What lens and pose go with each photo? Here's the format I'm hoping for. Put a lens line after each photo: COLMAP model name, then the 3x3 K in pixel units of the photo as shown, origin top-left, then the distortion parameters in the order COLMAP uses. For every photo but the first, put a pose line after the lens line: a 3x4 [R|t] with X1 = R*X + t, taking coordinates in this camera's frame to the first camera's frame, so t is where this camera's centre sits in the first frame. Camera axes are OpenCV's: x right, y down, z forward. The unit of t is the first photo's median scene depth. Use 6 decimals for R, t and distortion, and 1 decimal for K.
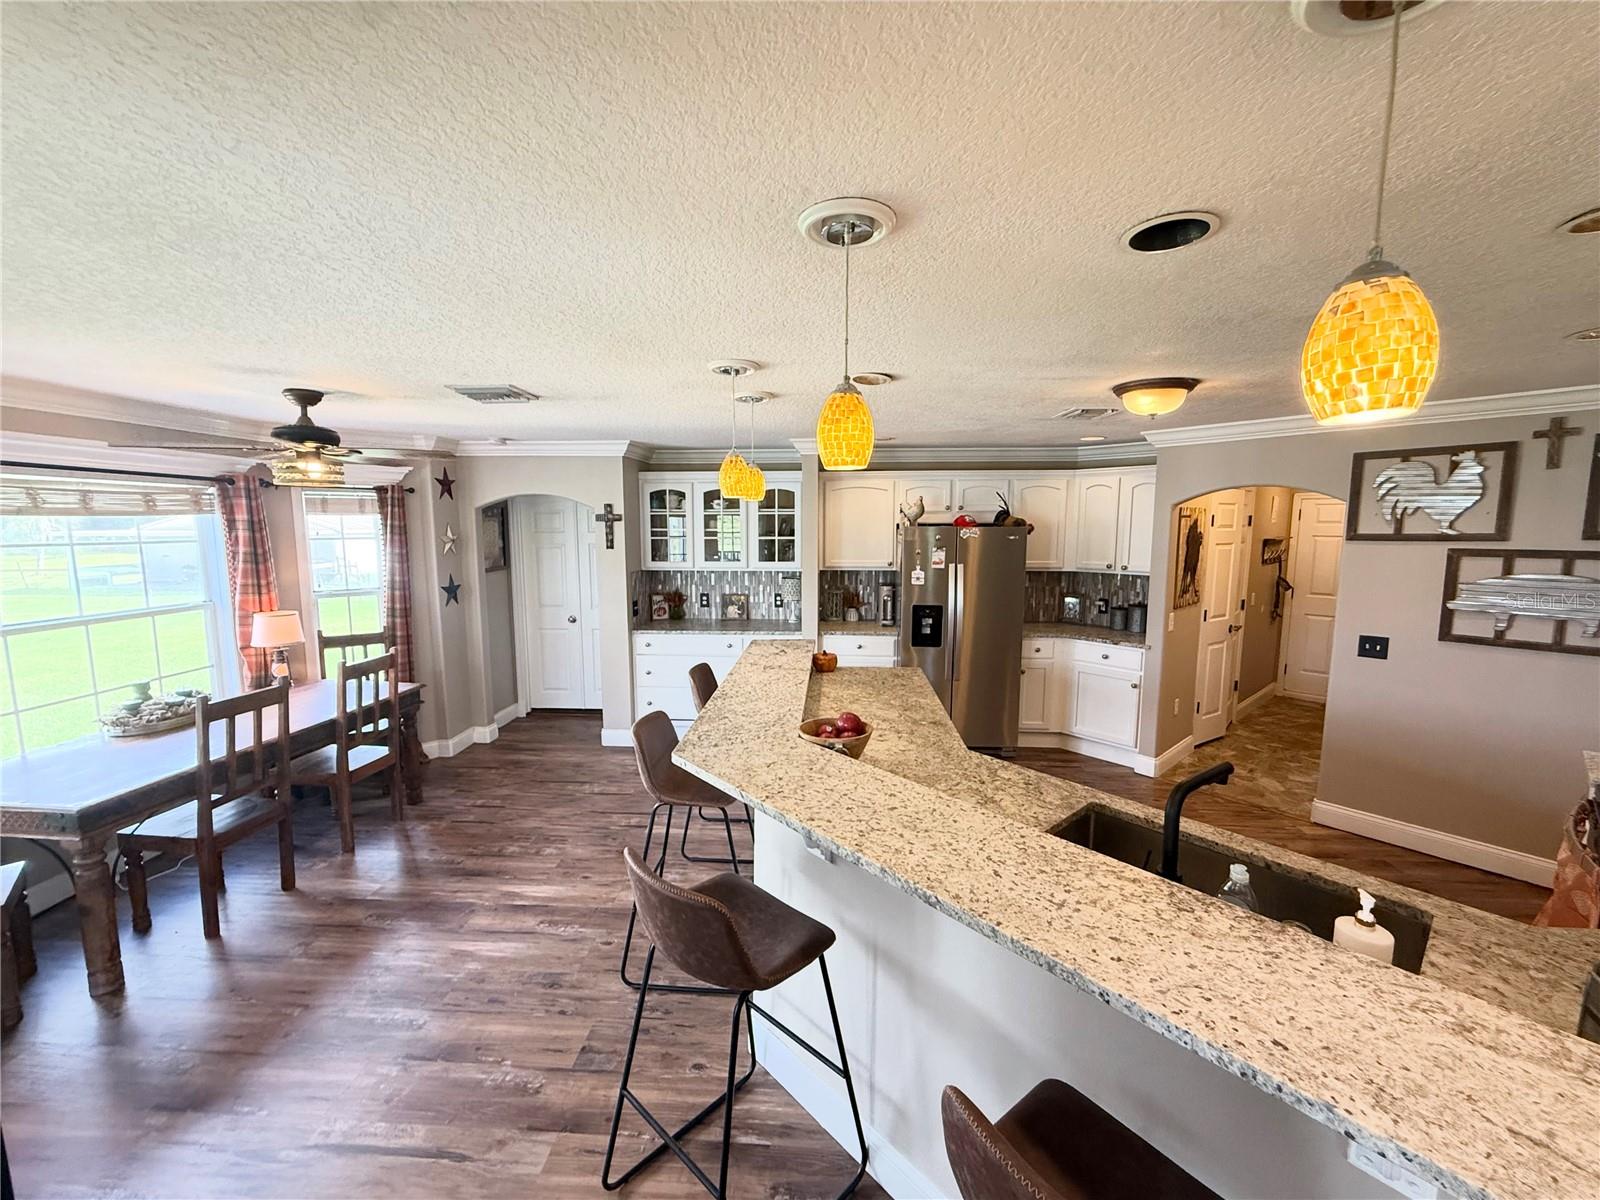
lens RADIAL K [[634.5, 0, 798.5], [0, 634.5, 597.5], [0, 0, 1]] dist [0.000508, -0.000143]
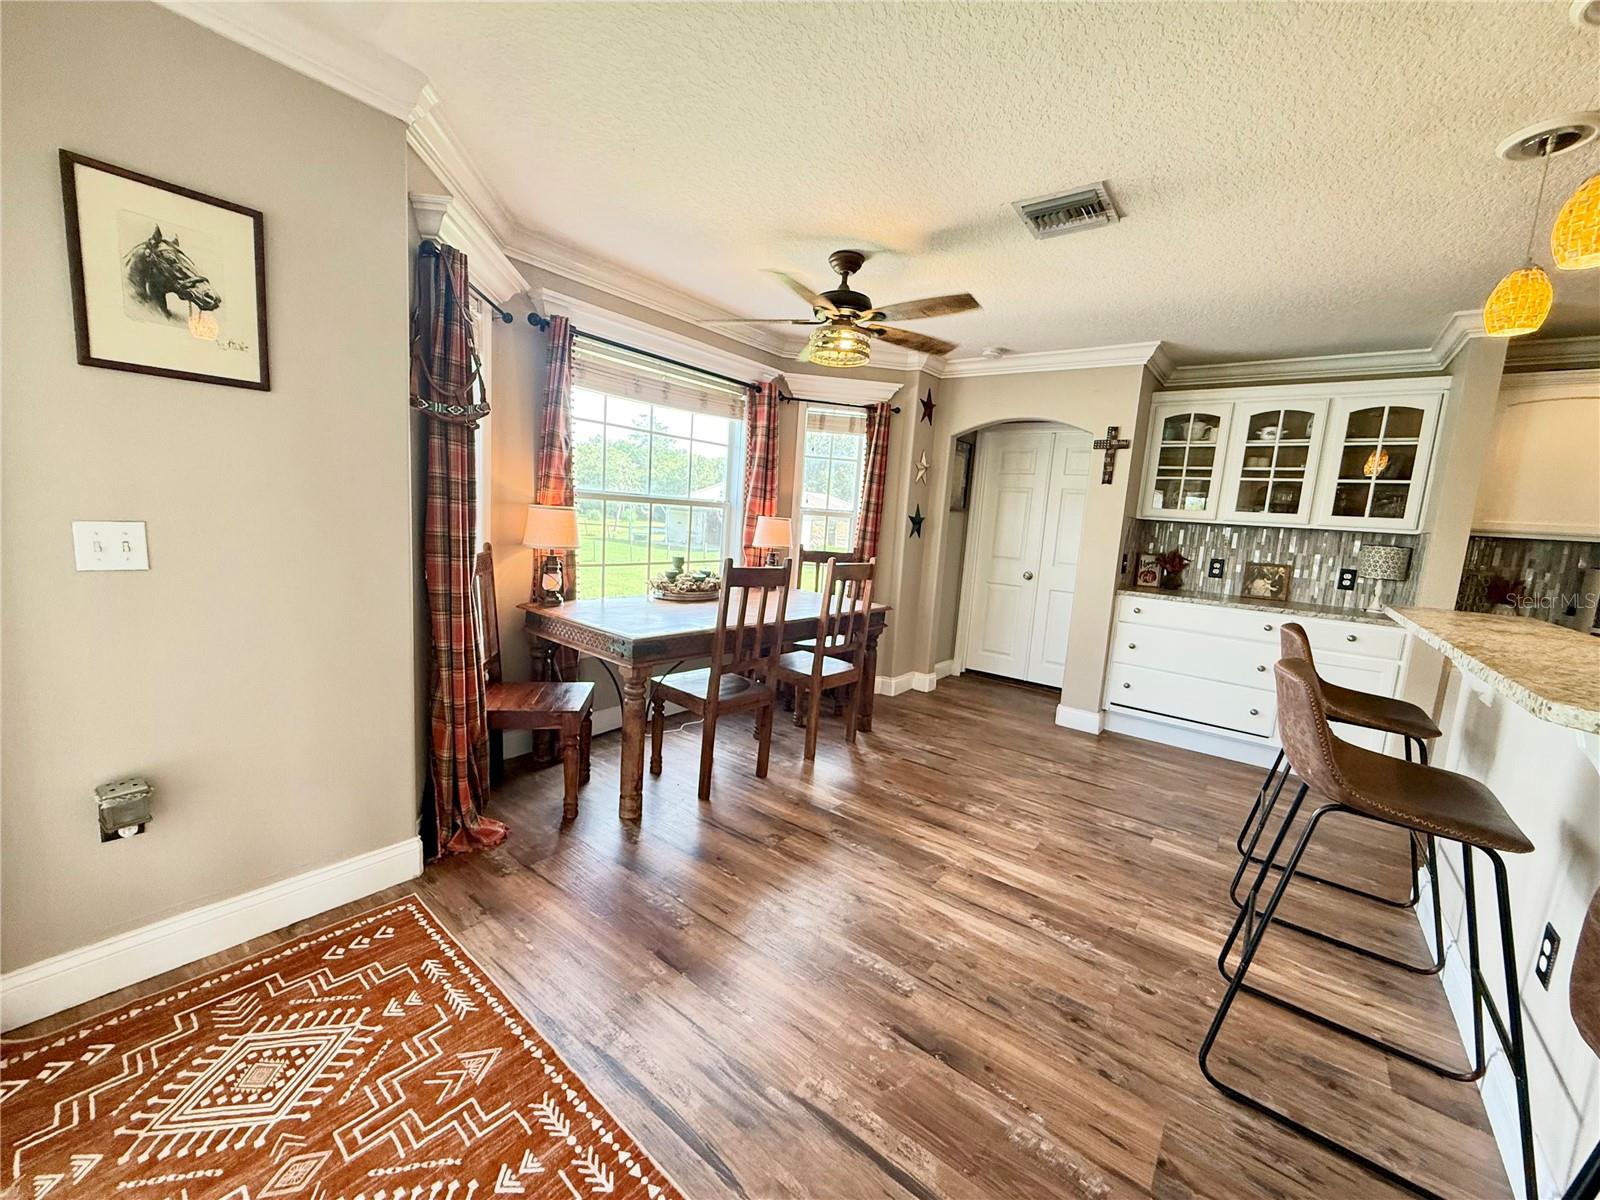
lens RADIAL K [[634.5, 0, 798.2], [0, 634.5, 597.1], [0, 0, 1]] dist [0.000508, -0.000143]
pose [[0.824744, 0.129419, -0.550497, -0.185624], [-0.133448, 0.990508, 0.032933, 0.105966], [0.549535, 0.046301, 0.834187, 0.146209]]
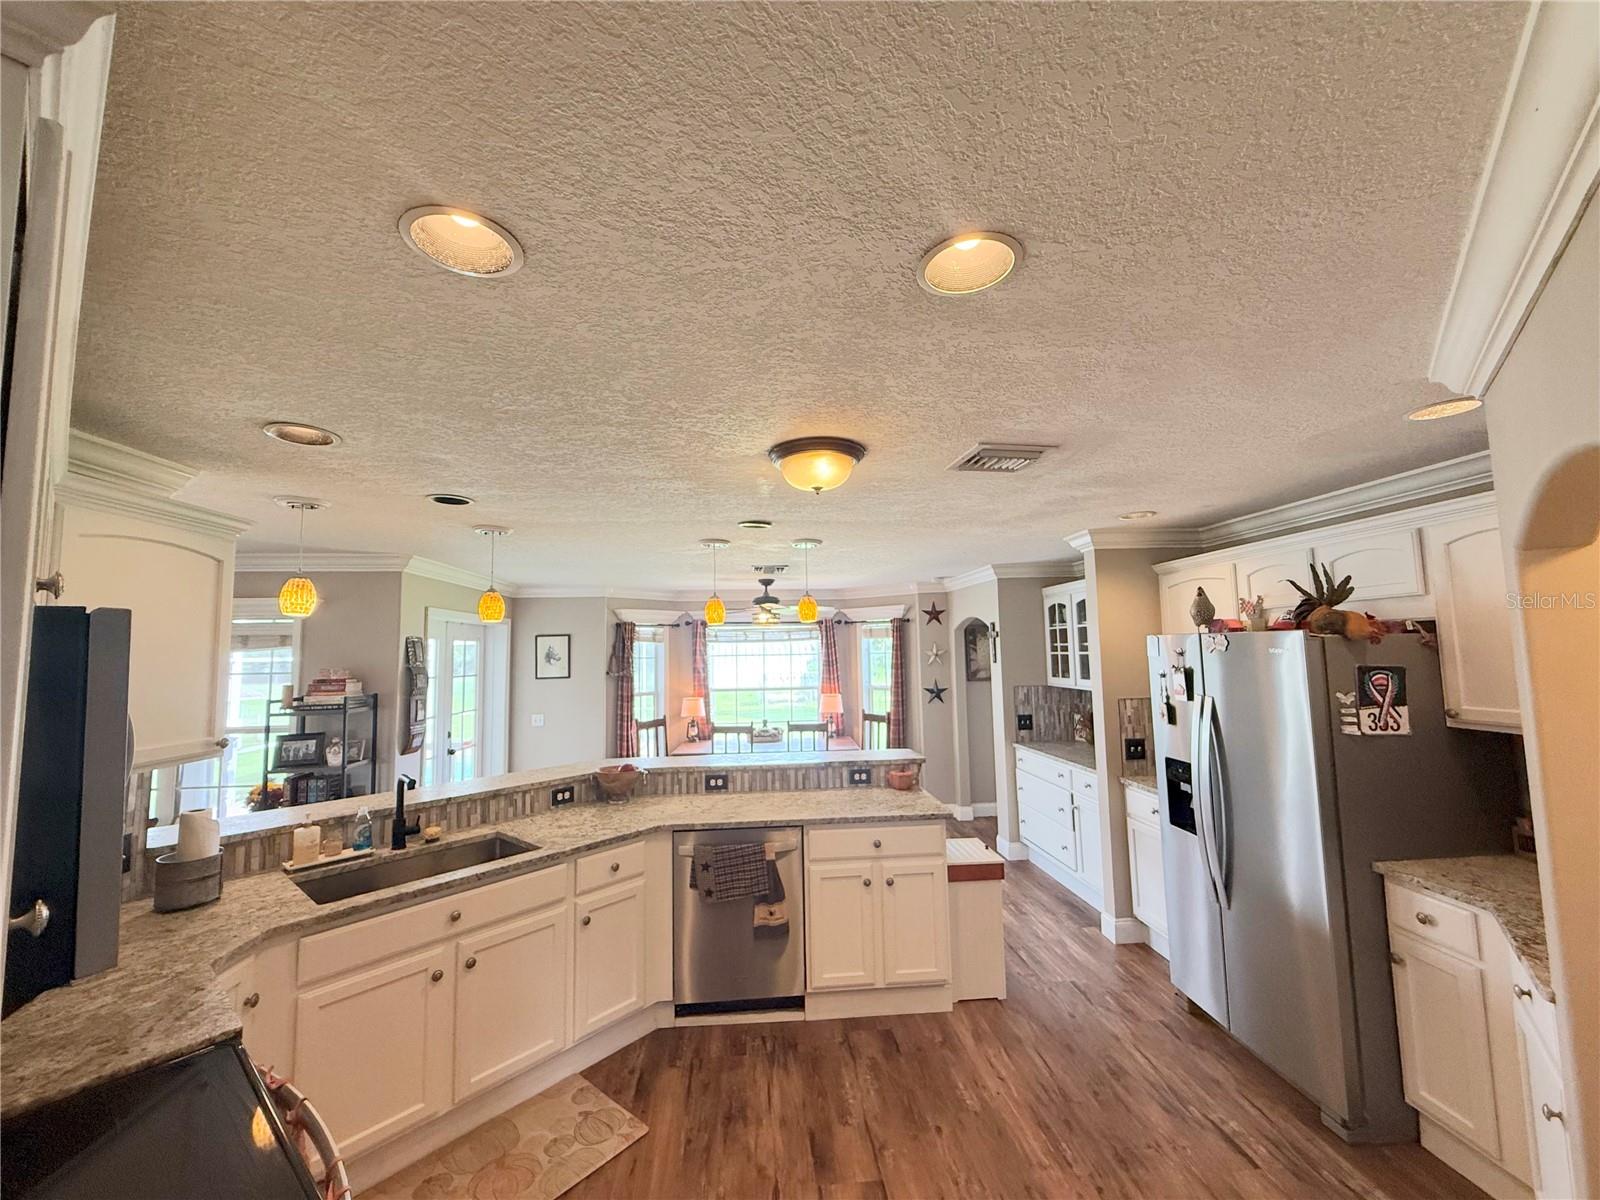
lens RADIAL K [[634.5, 0, 797.1], [0, 634.5, 598.9], [0, 0, 1]] dist [0.000508, -0.000143]
pose [[0.143921, -0.083768, -0.986037, 0.866739], [-0.098156, 0.990289, -0.098456, -0.052624], [0.984709, 0.110955, 0.134301, 0.590329]]
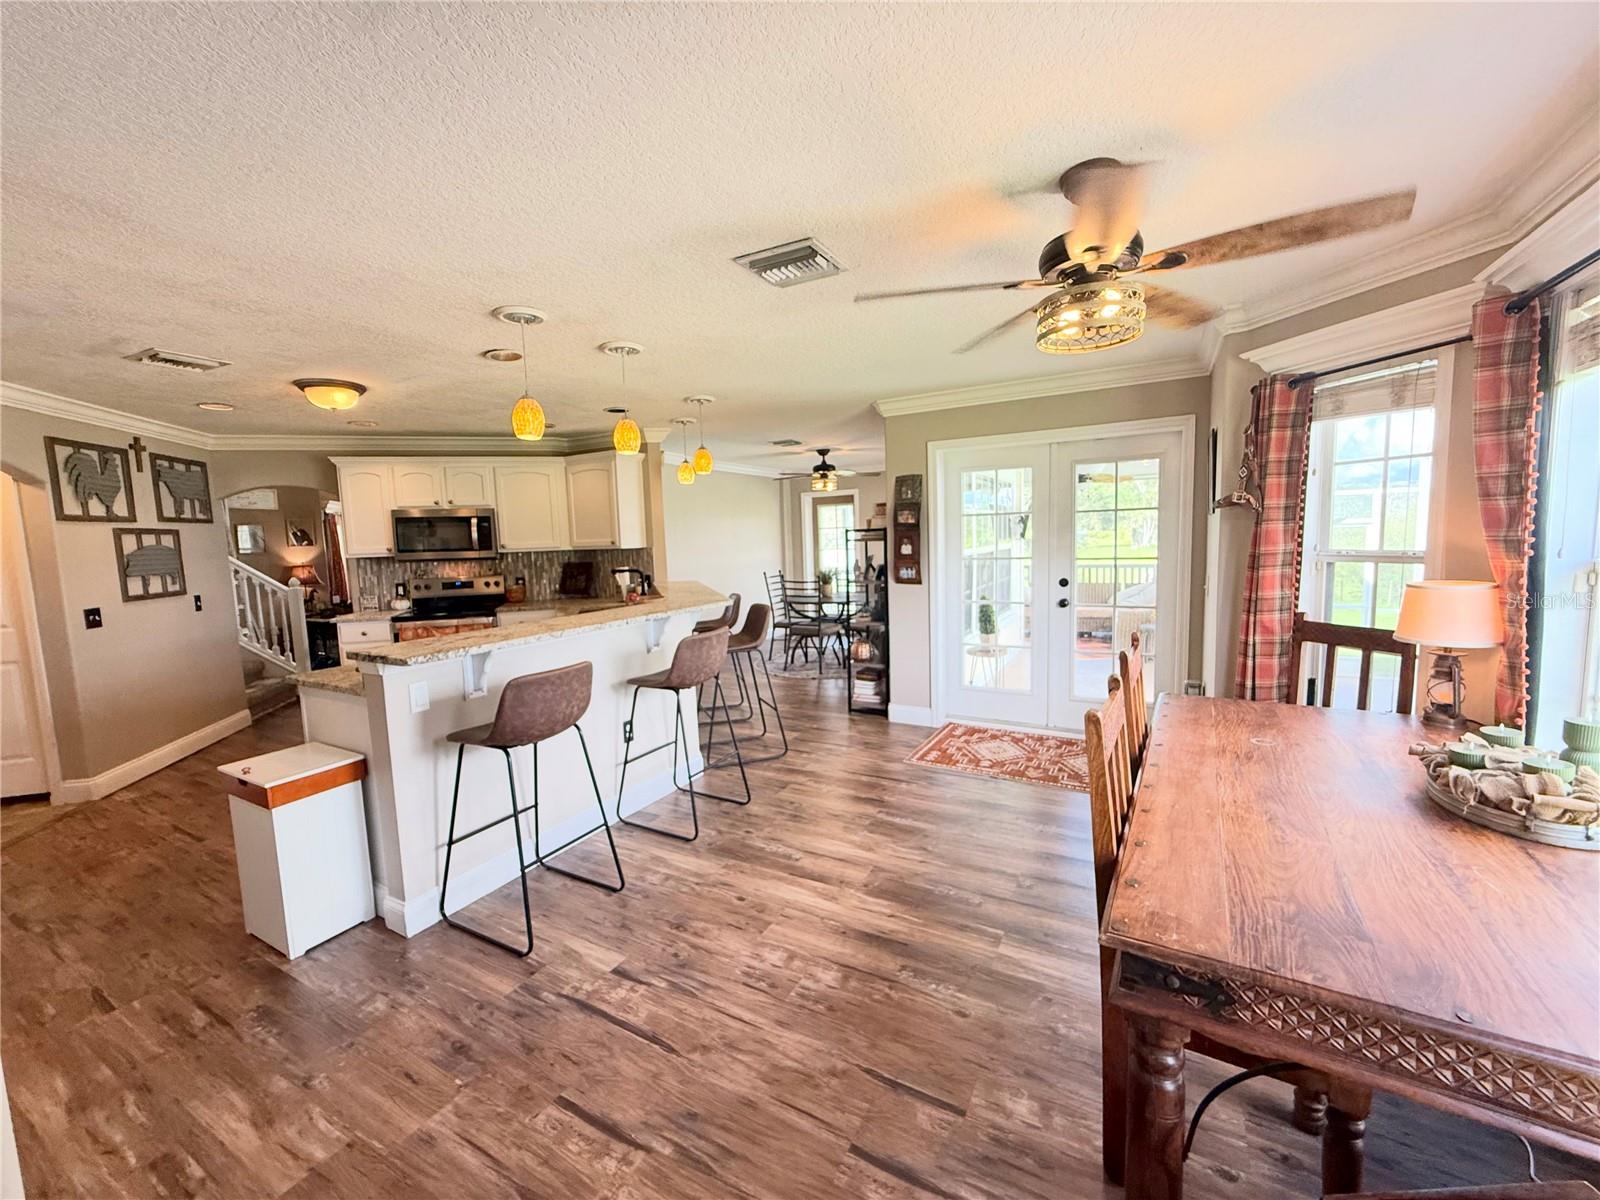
lens RADIAL K [[634.5, 0, 799.3], [0, 634.5, 594.2], [0, 0, 1]] dist [0.000508, -0.000143]
pose [[-0.901517, -0.008107, 0.432668, -0.567390], [0.085510, 0.976773, 0.196473, -0.062427], [-0.424212, 0.214121, -0.879884, 1.213501]]
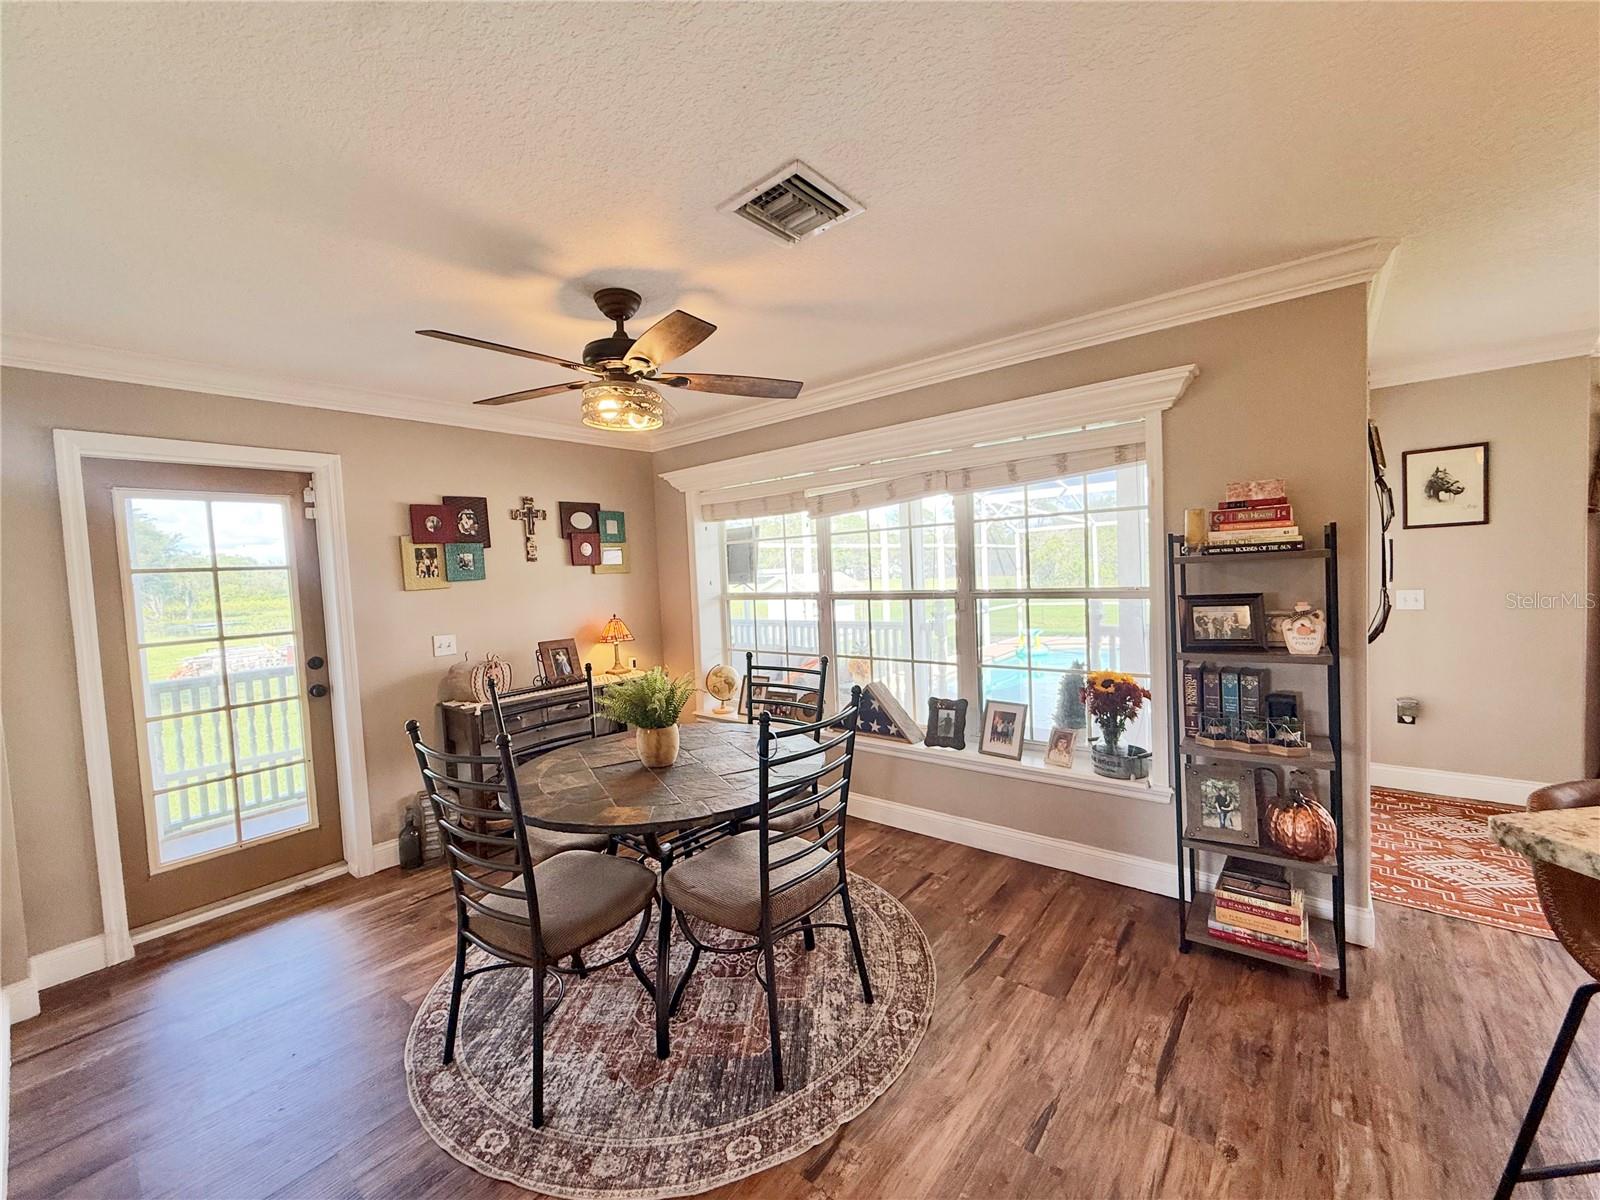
lens RADIAL K [[634.5, 0, 797.9], [0, 634.5, 598.6], [0, 0, 1]] dist [0.000508, -0.000143]
pose [[-0.583340, 0.067786, -0.809394, 0.475010], [-0.048209, 0.991865, 0.117812, 0.077886], [0.810796, 0.107745, -0.575327, 0.052343]]
